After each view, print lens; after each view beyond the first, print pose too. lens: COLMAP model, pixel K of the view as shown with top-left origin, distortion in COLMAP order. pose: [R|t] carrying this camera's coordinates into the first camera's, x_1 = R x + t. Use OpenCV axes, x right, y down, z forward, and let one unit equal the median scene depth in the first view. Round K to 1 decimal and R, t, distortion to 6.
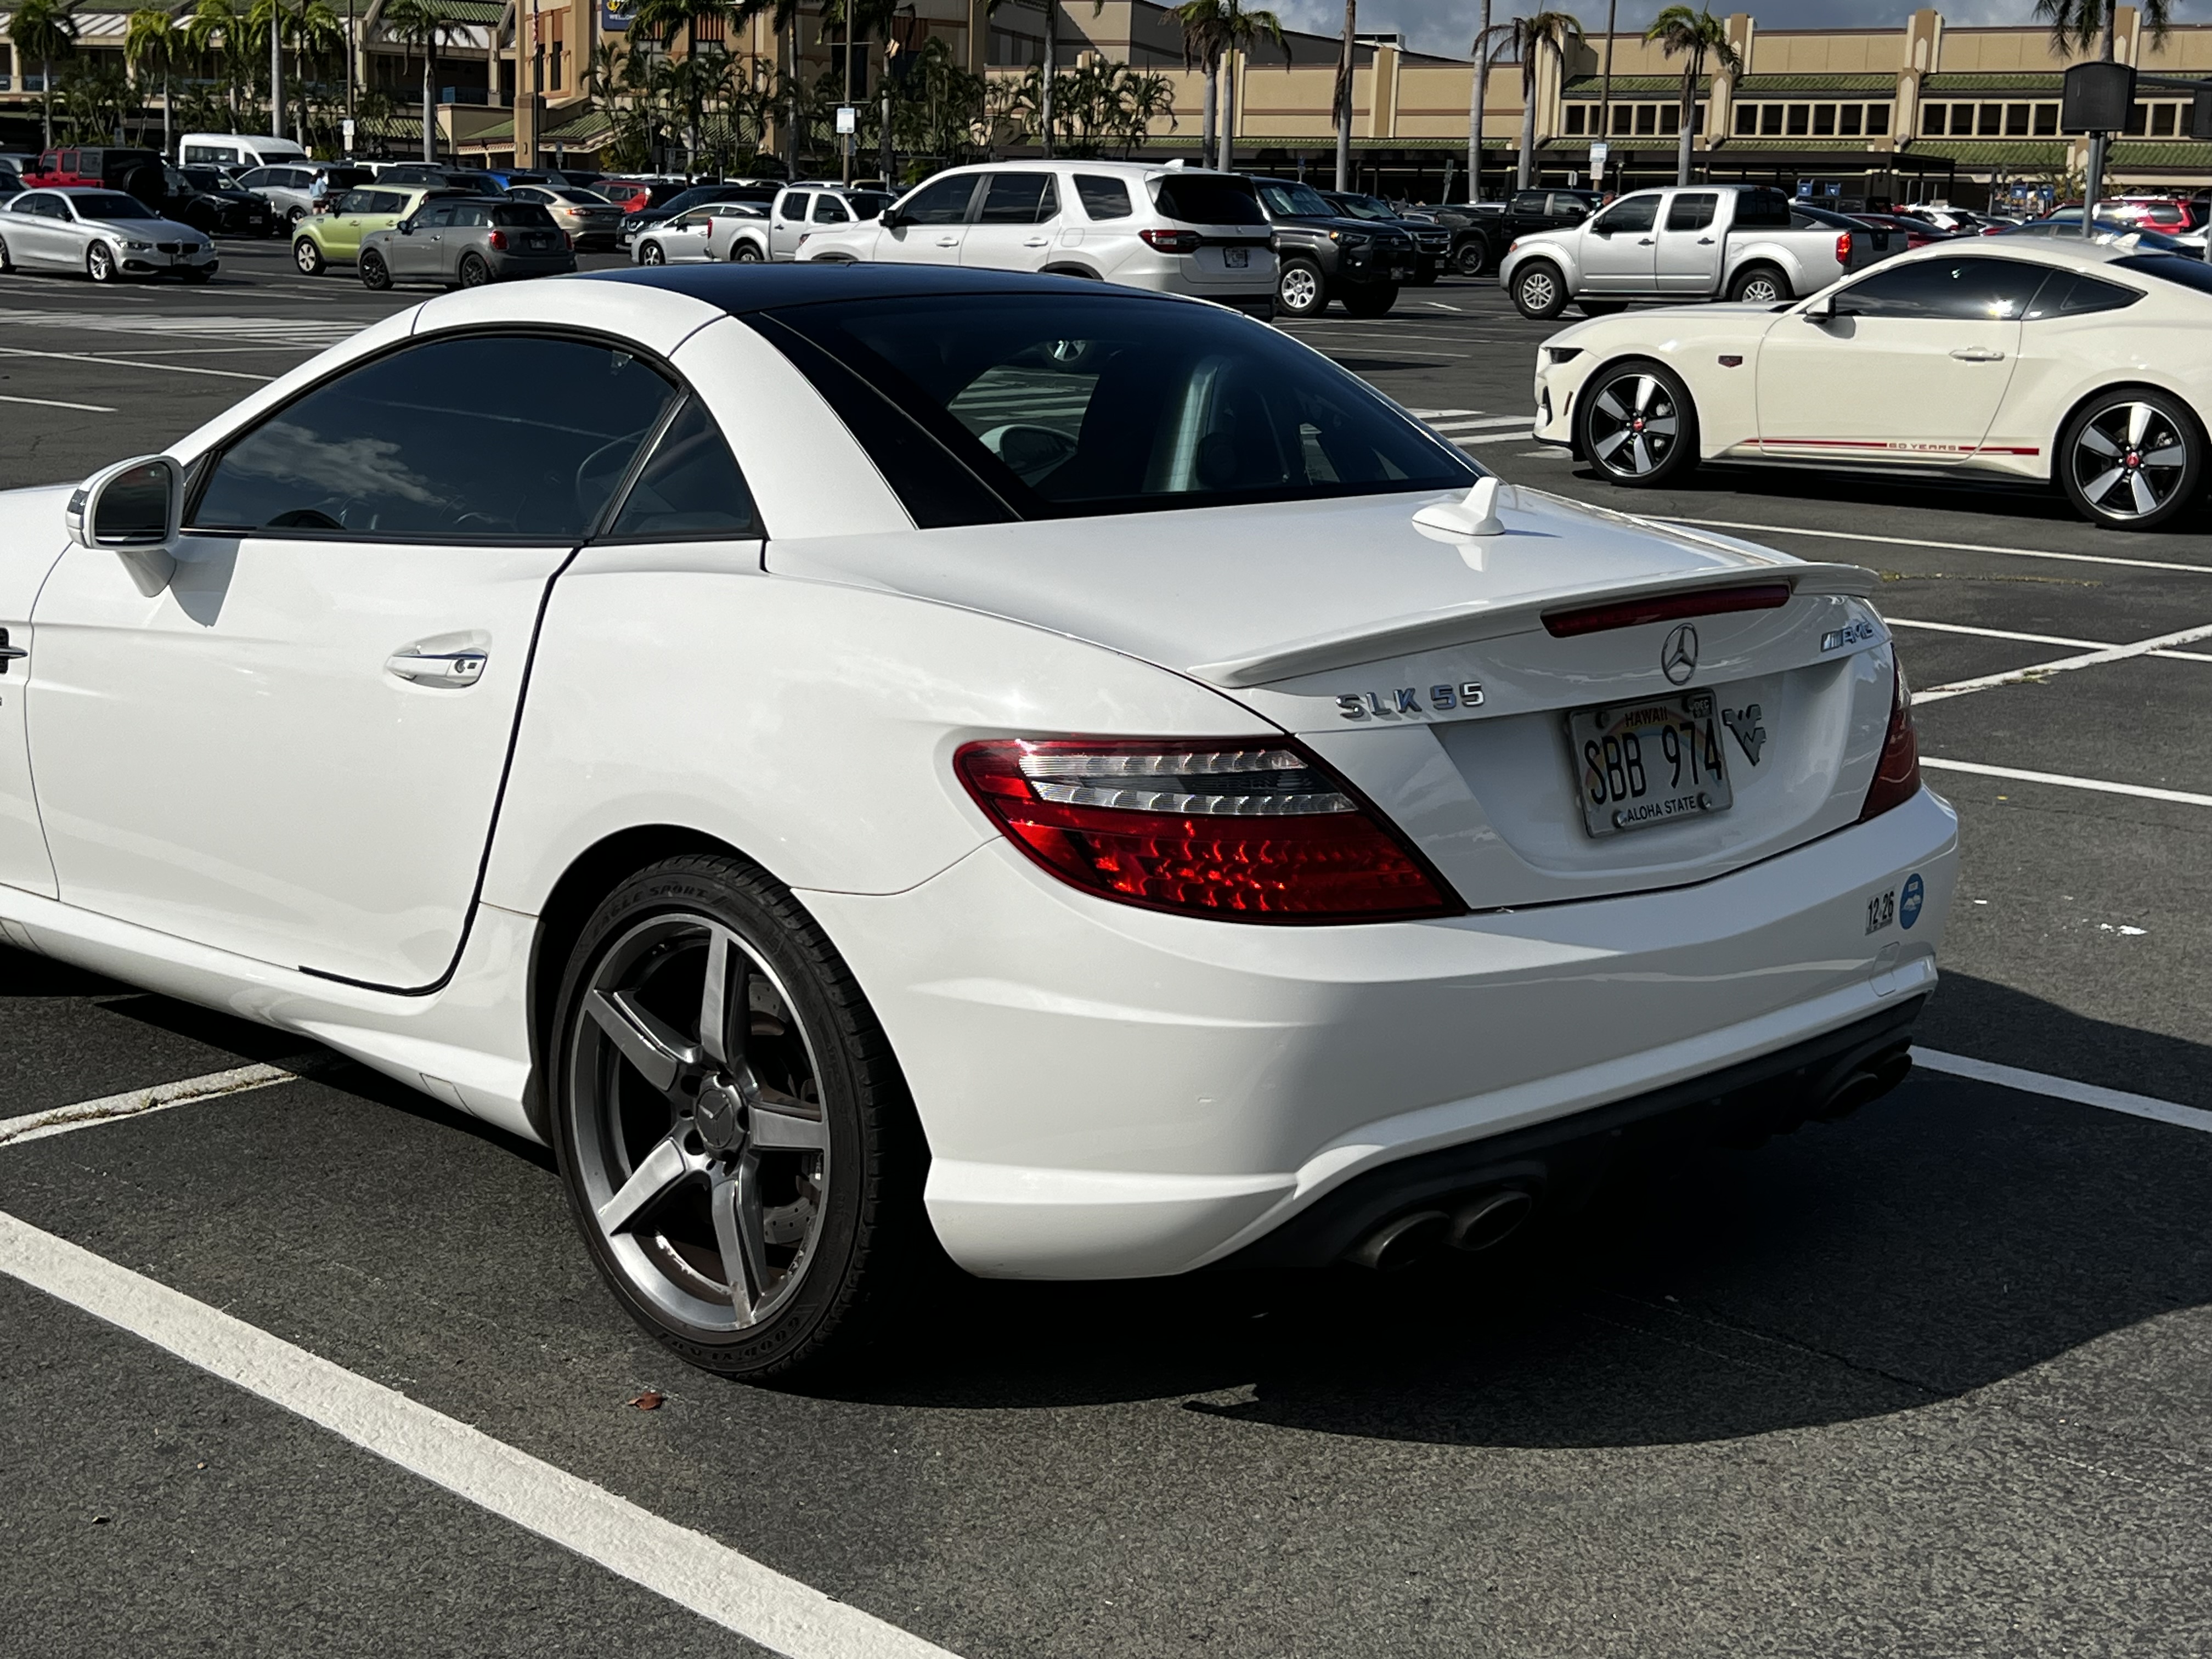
lens RADIAL K [[2925.2, 0, 1106.0], [0, 2925.2, 829.5], [0, 0, 1]] dist [0.162547, -0.447468]
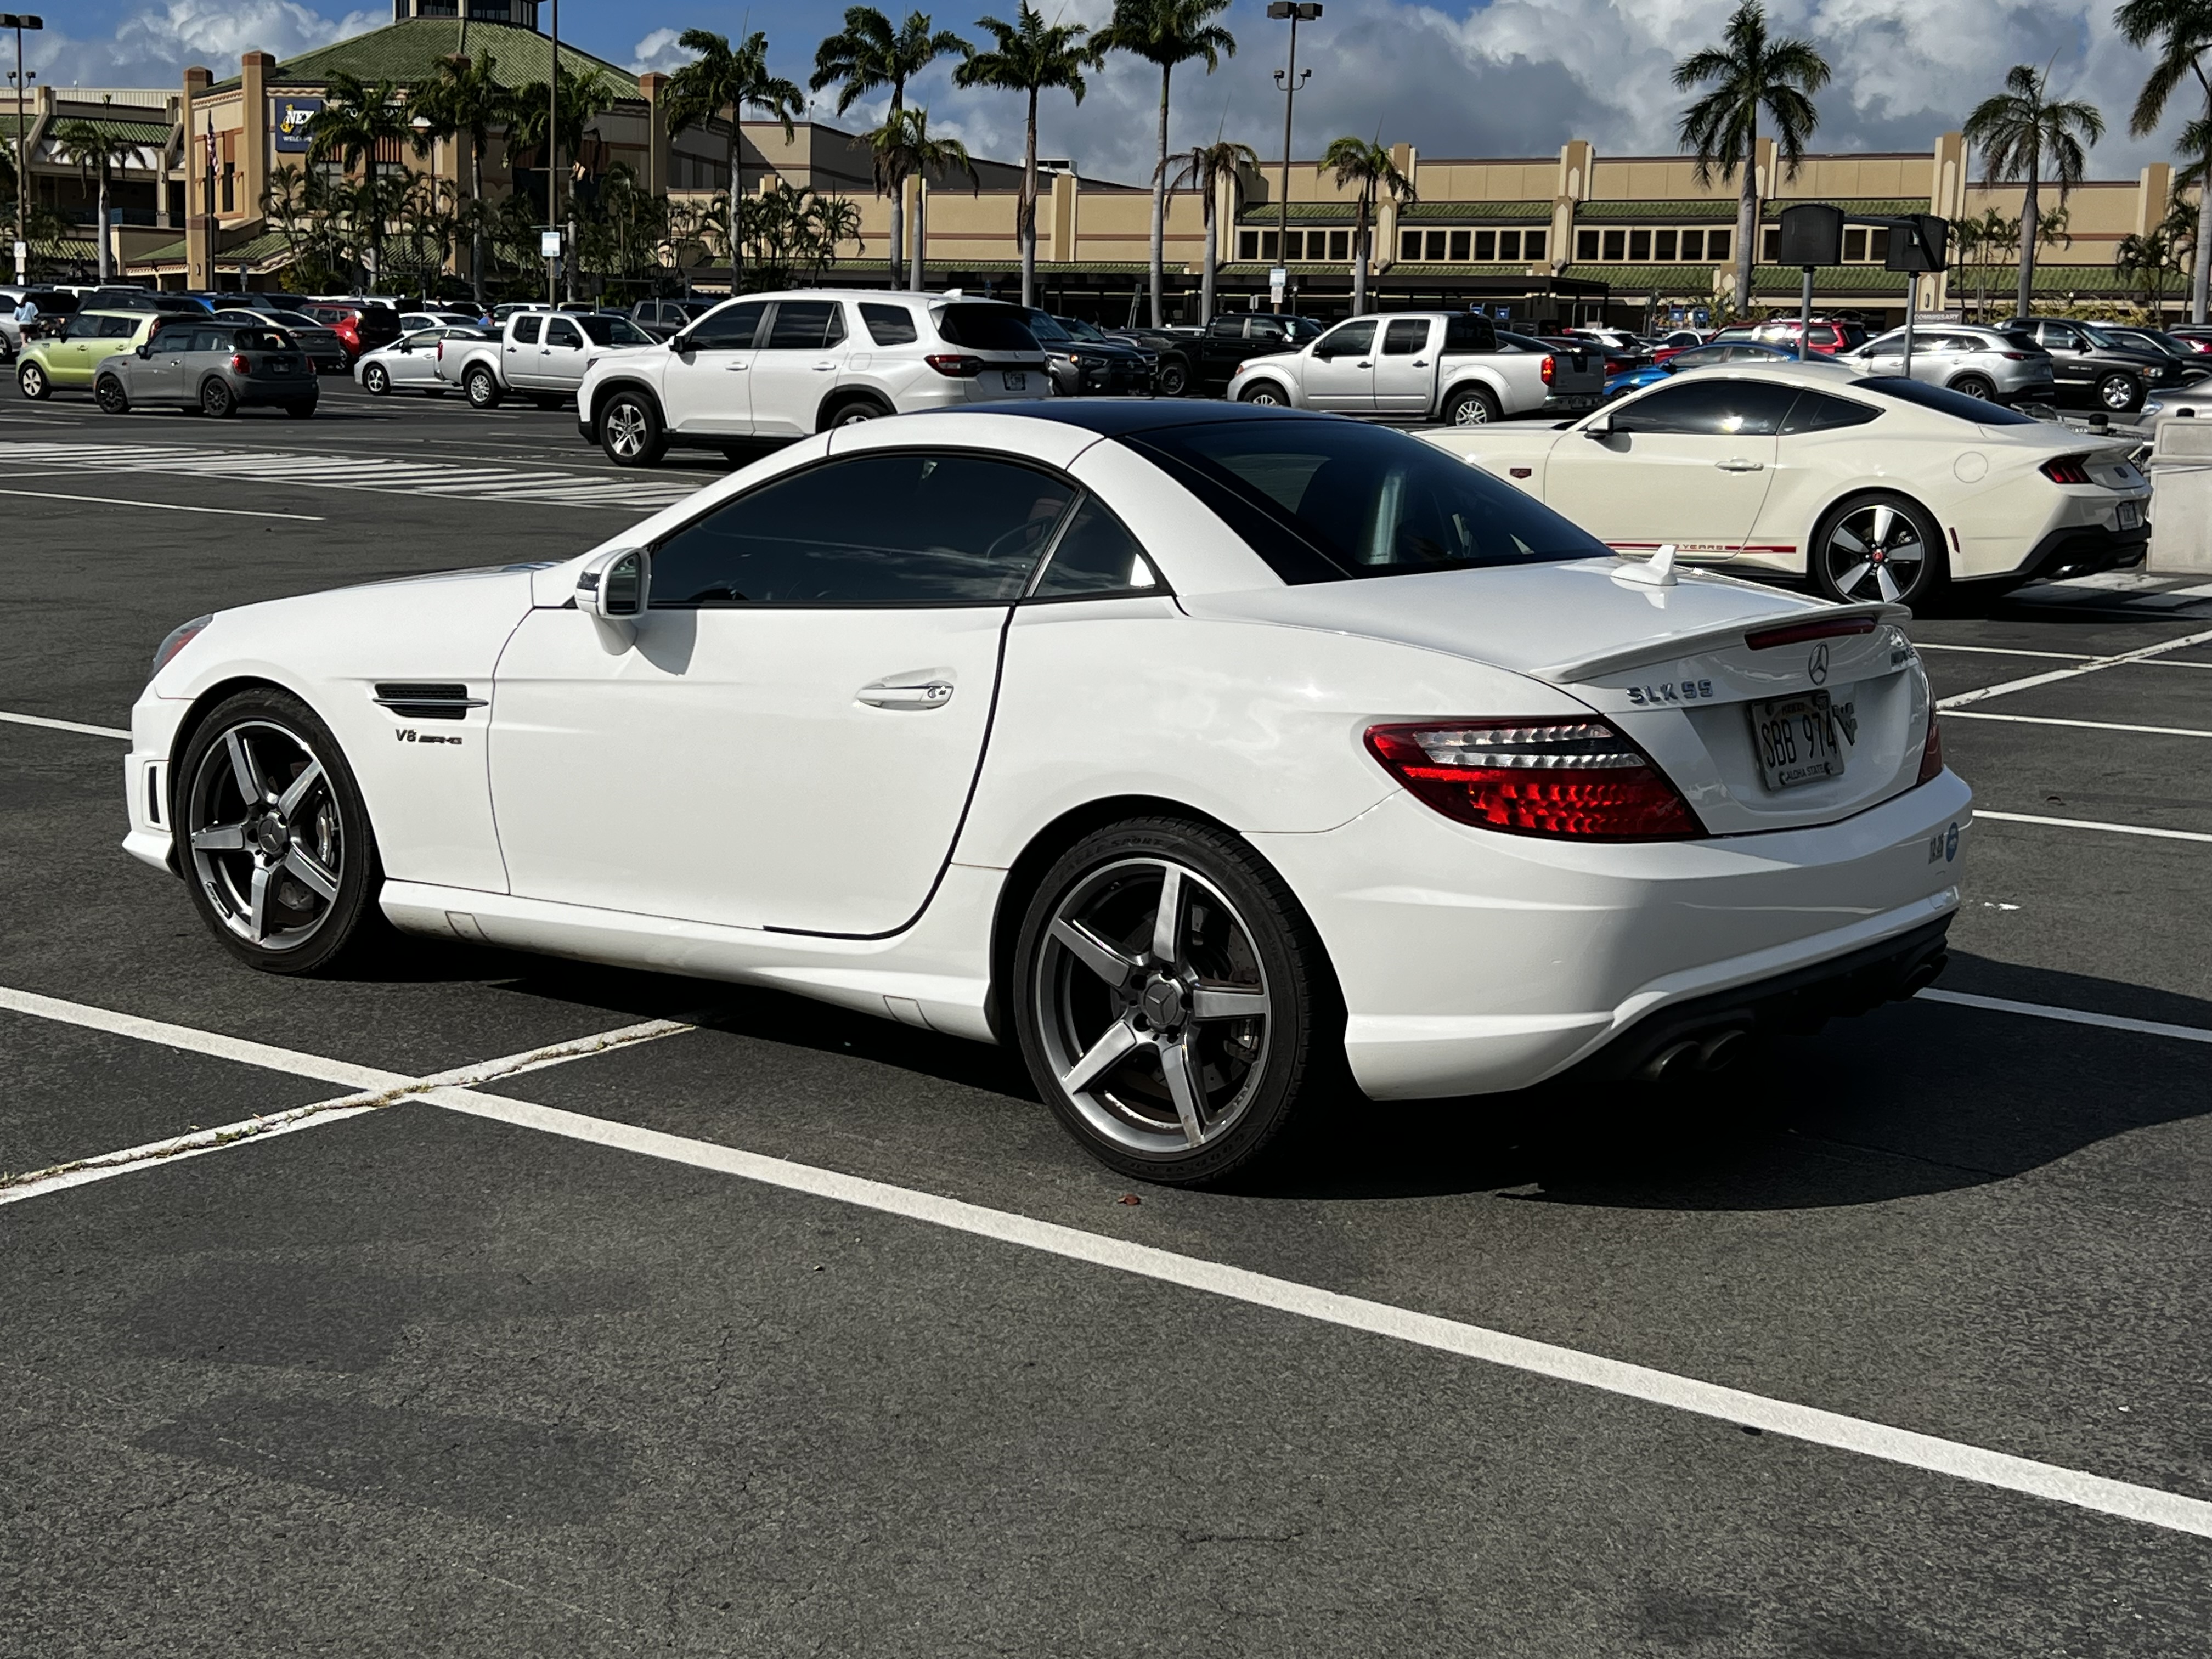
lens RADIAL K [[2915.3, 0, 1102.0], [0, 2915.3, 857.0], [0, 0, 1]] dist [0.184025, -0.536096]
pose [[0.994081, -0.022260, 0.106334, -0.028205], [0.025412, 0.999274, -0.028379, 0.006116], [-0.105625, 0.030913, 0.993925, -0.035980]]
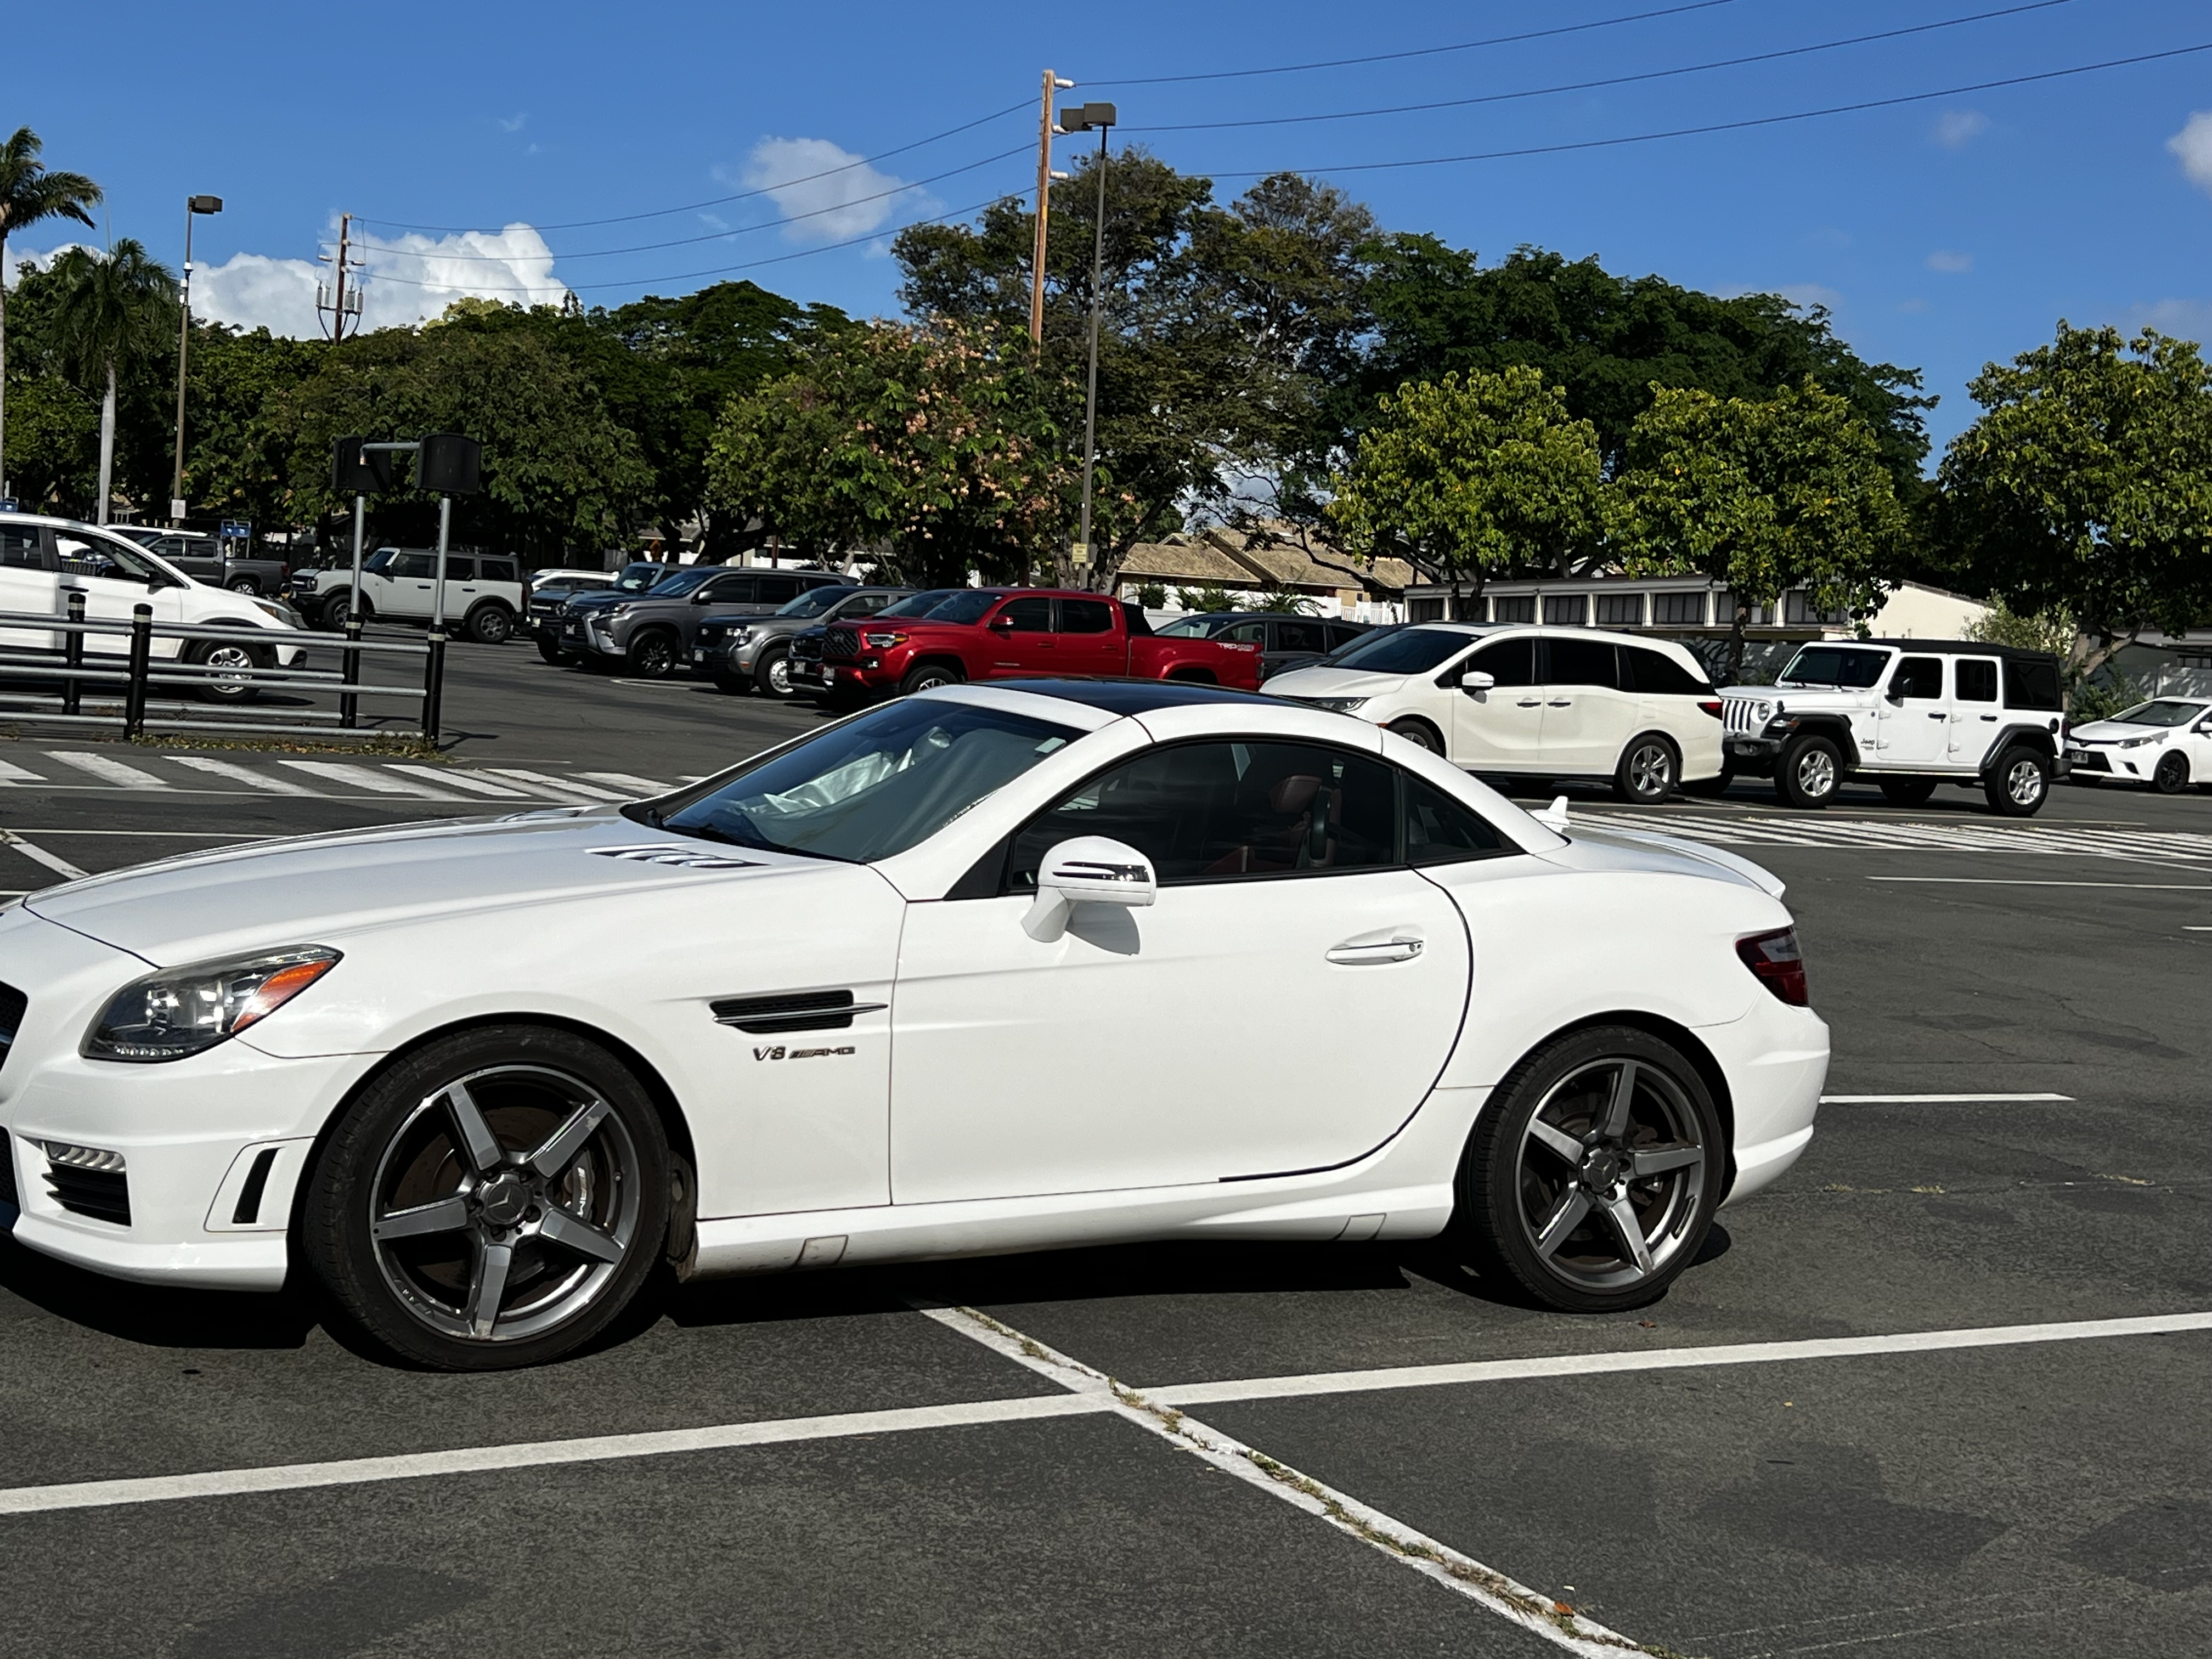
lens RADIAL K [[2925.2, 0, 1106.0], [0, 2925.2, 829.5], [0, 0, 1]] dist [0.162547, -0.447468]
pose [[0.320260, -0.073042, 0.944510, -0.176743], [0.129581, 0.991029, 0.032702, -0.019114], [-0.938426, 0.111917, 0.326852, 0.061069]]
